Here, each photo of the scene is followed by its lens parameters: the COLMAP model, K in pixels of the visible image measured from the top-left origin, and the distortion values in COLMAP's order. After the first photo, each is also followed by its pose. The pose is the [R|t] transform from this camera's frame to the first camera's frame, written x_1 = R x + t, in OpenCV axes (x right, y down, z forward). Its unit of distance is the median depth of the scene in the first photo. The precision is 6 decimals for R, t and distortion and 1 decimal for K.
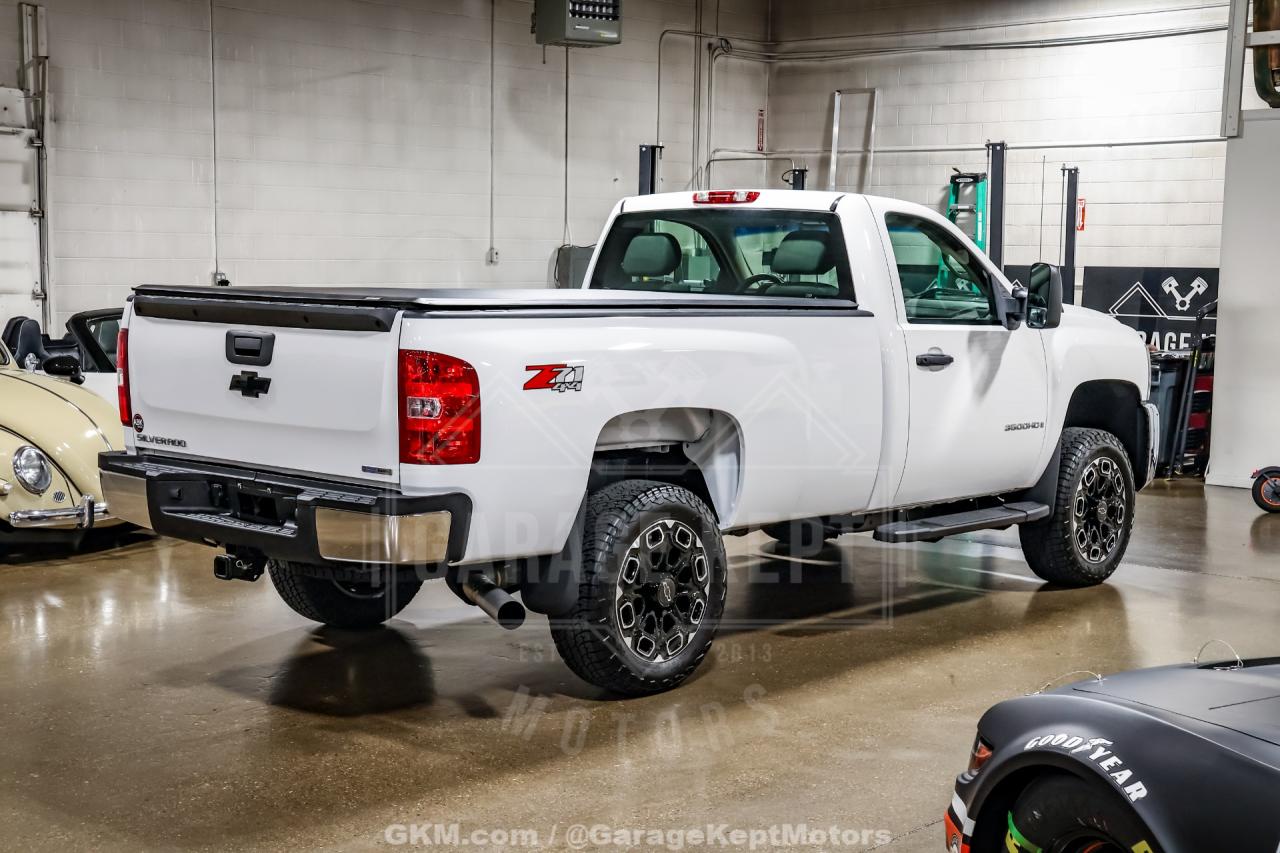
lens RADIAL K [[1870.6, 0, 640.0], [0, 1870.6, 426.5], [0, 0, 1]] dist [0.100026, 0.549655]
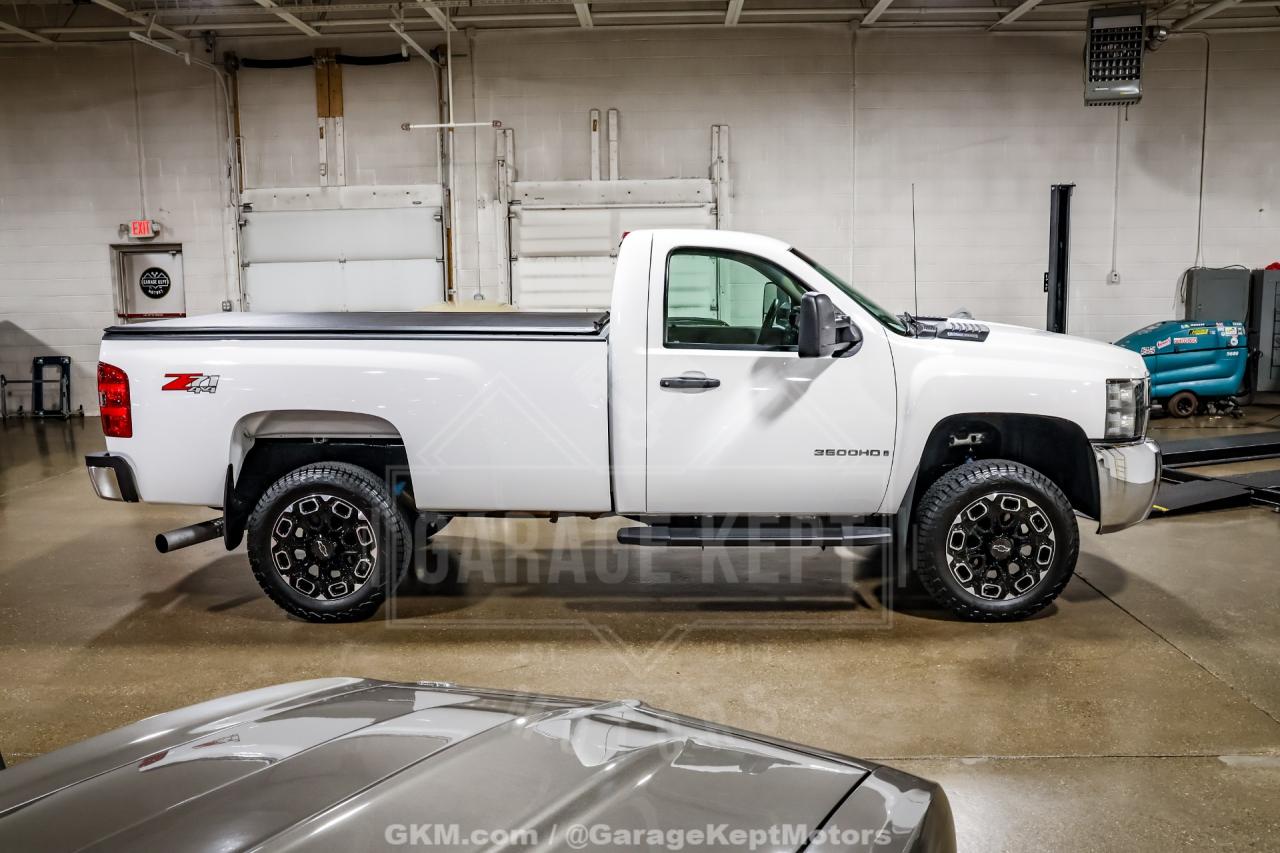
lens RADIAL K [[1189.9, 0, 640.0], [0, 1189.9, 426.5], [0, 0, 1]] dist [-0.136933, 0.213622]
pose [[0.651037, 0.083484, -0.754441, 0.584684], [-0.053202, 0.996508, 0.064360, -0.047226], [0.757179, -0.001763, 0.653205, 0.470068]]
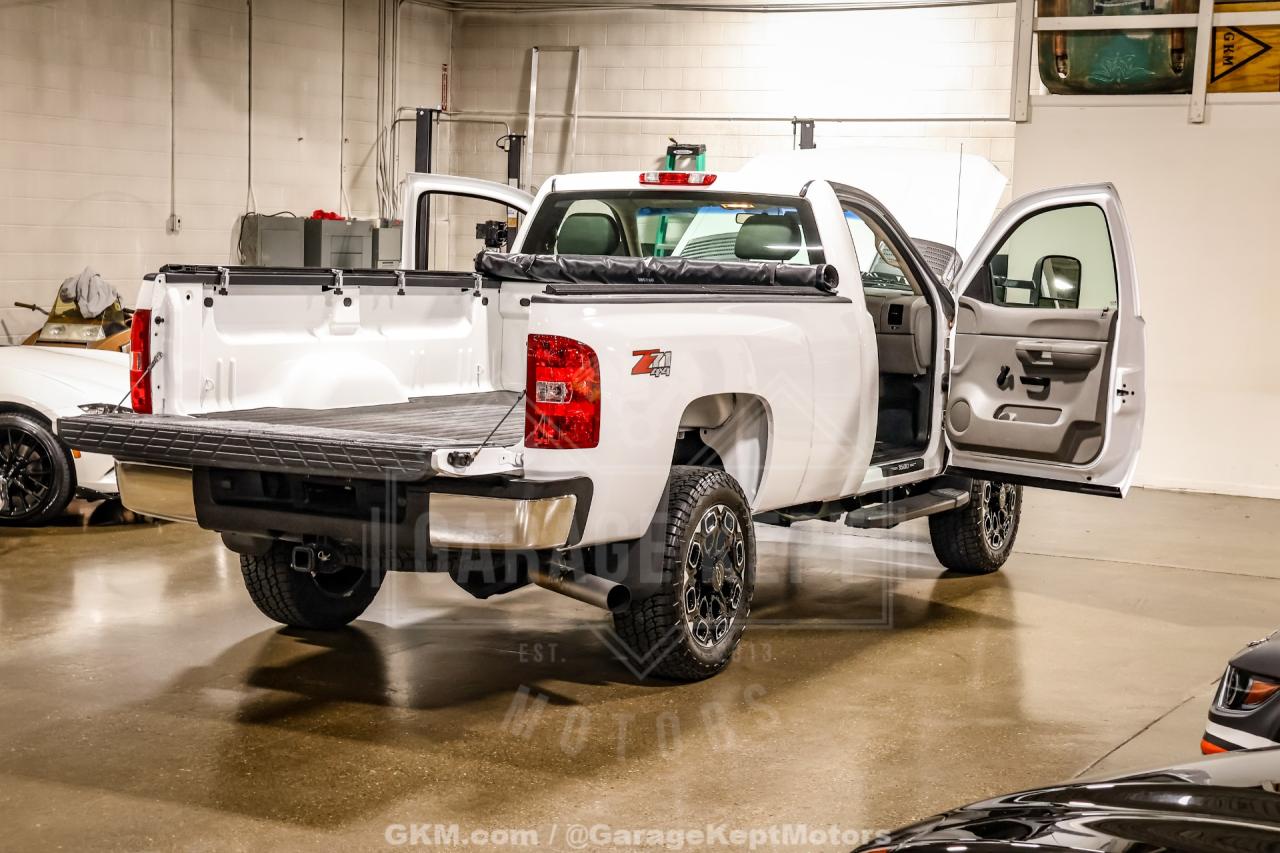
lens RADIAL K [[2228.9, 0, 640.0], [0, 2228.9, 426.5], [0, 0, 1]] dist [0.214687, 0.288709]
pose [[0.968525, -0.005512, 0.248854, -0.242744], [0.005466, 0.999985, 0.000878, 0.004962], [-0.248855, 0.000509, 0.968541, -0.111332]]
